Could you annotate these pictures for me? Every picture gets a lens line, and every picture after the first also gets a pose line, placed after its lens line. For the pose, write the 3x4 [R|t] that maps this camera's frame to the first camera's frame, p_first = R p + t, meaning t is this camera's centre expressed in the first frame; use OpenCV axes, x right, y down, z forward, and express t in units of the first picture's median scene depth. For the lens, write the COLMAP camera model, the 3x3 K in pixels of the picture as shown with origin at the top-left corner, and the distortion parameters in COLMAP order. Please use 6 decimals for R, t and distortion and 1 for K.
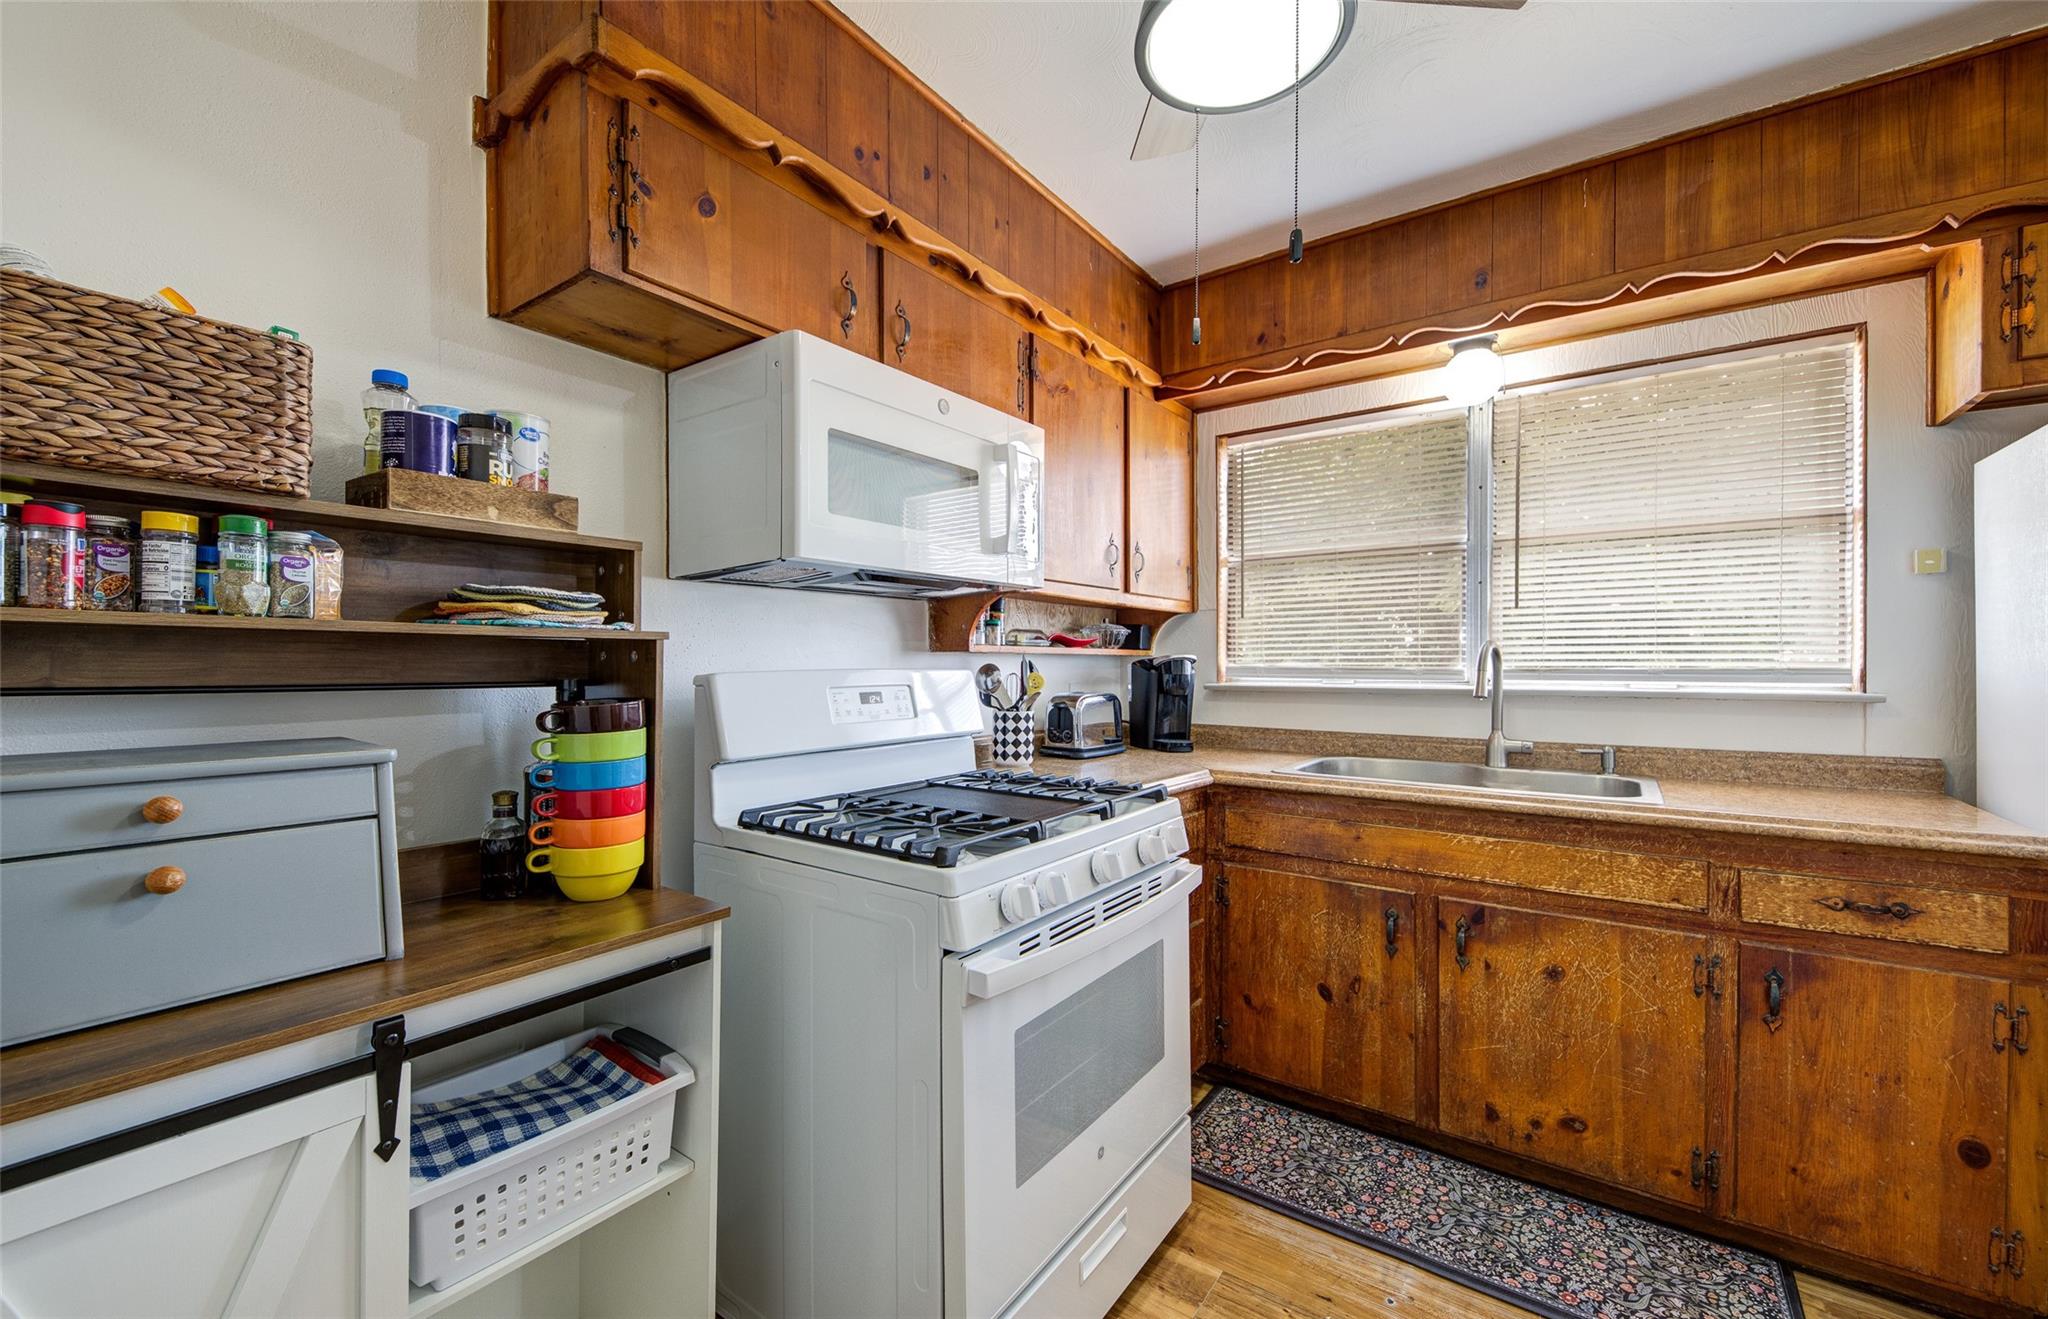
lens RADIAL K [[822.1, 0, 1025.0], [0, 822.1, 664.7], [0, 0, 1]] dist [-0.000319, -0.000148]
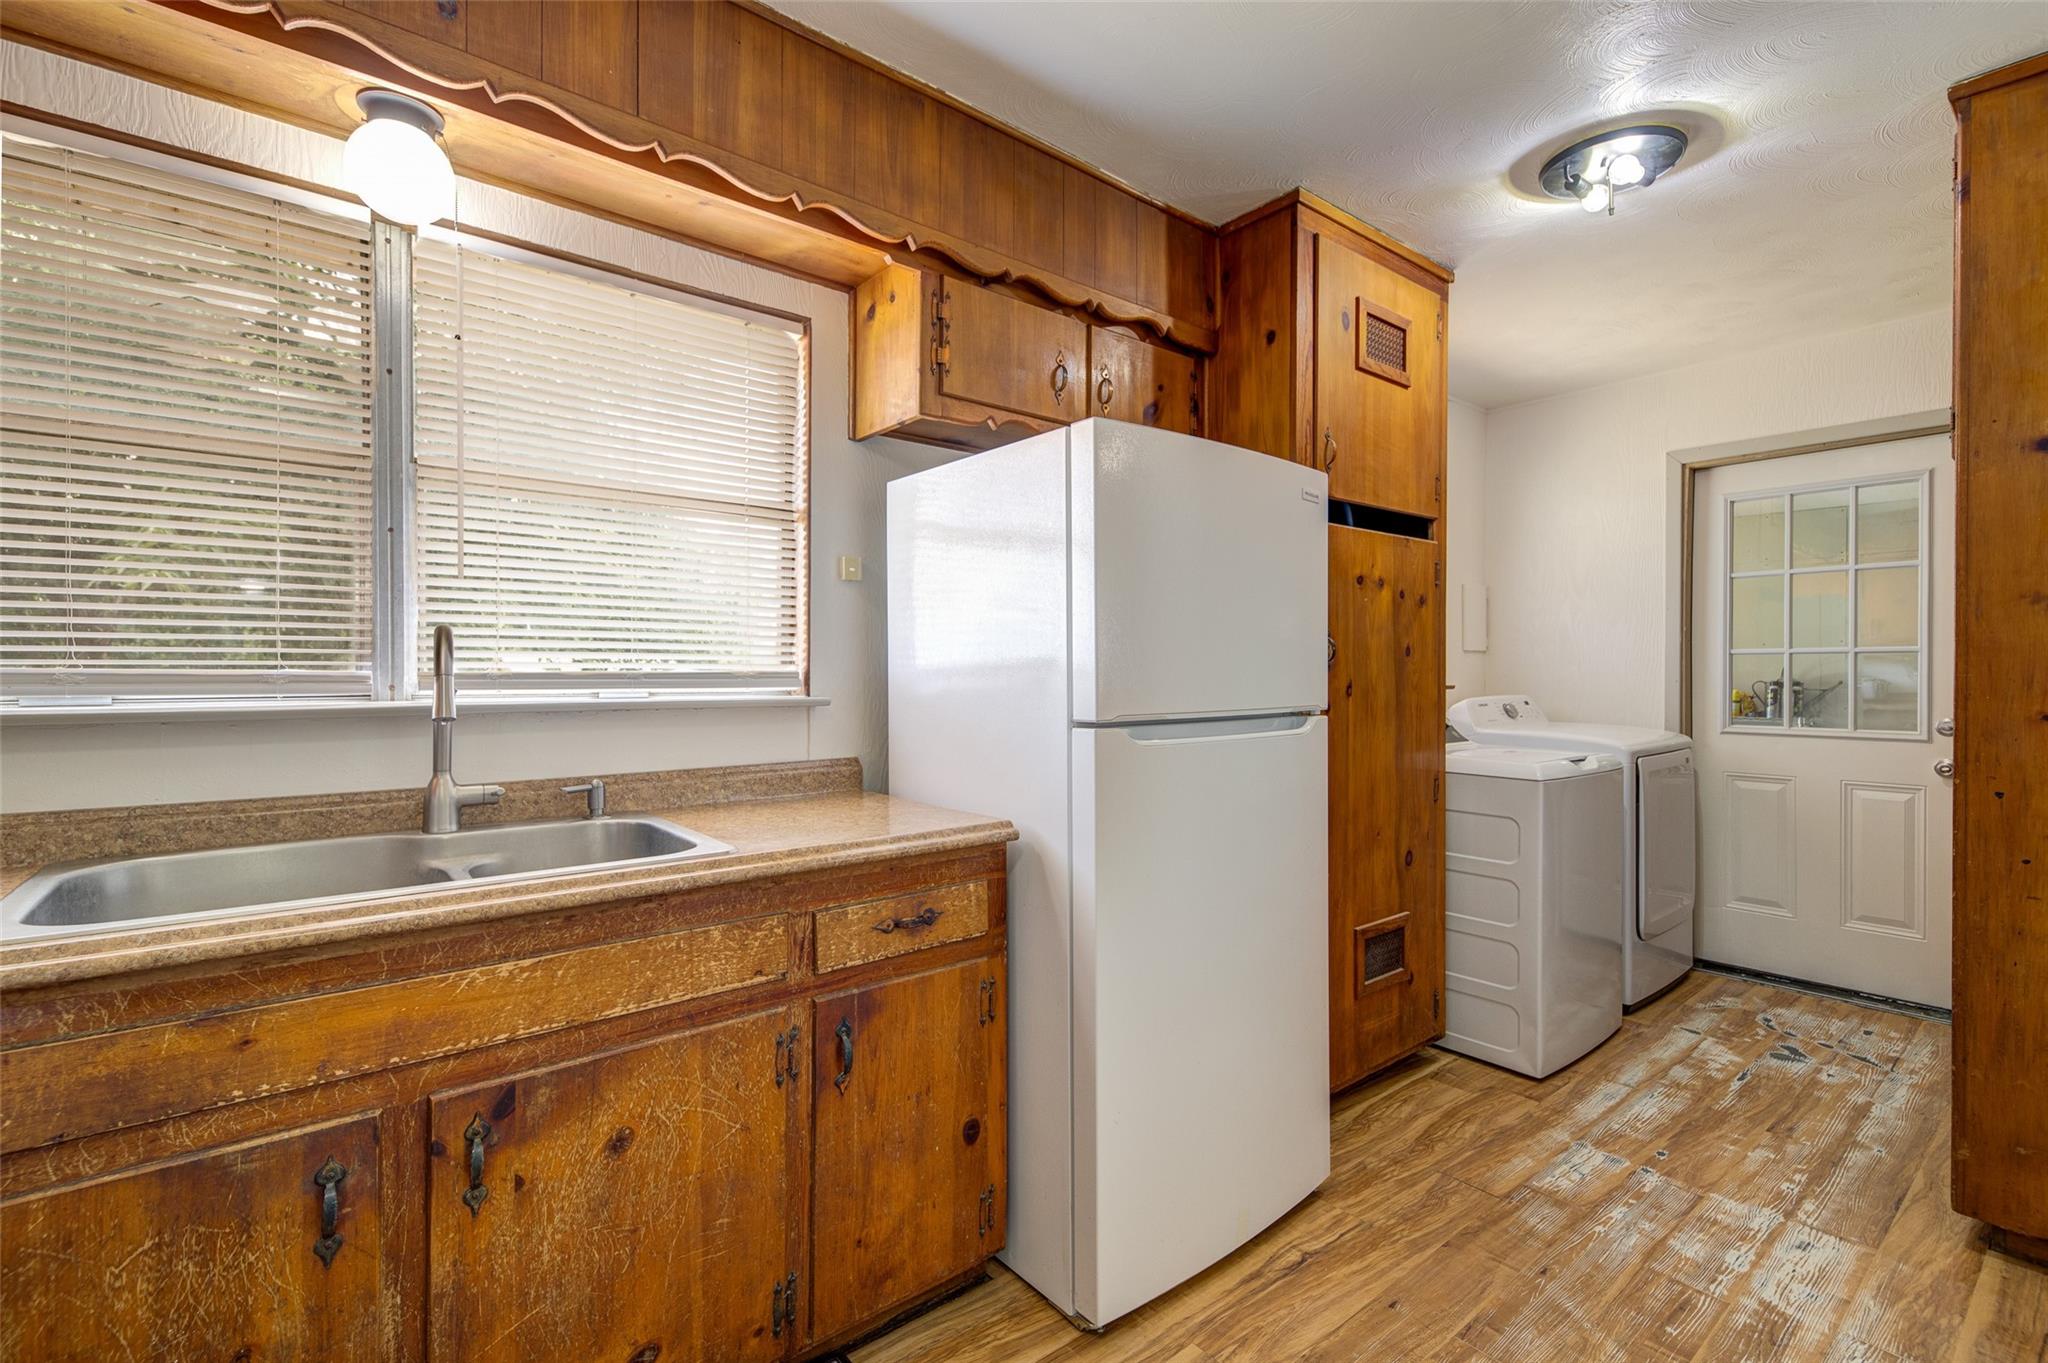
lens RADIAL K [[926.4, 0, 1031.7], [0, 926.4, 677.2], [0, 0, 1]] dist [0.016593, -0.004874]
pose [[0.258938, -0.003470, 0.965888, 0.021976], [-0.000763, 0.999993, 0.003797, 0.007503], [-0.965894, -0.001720, 0.258933, 0.488314]]
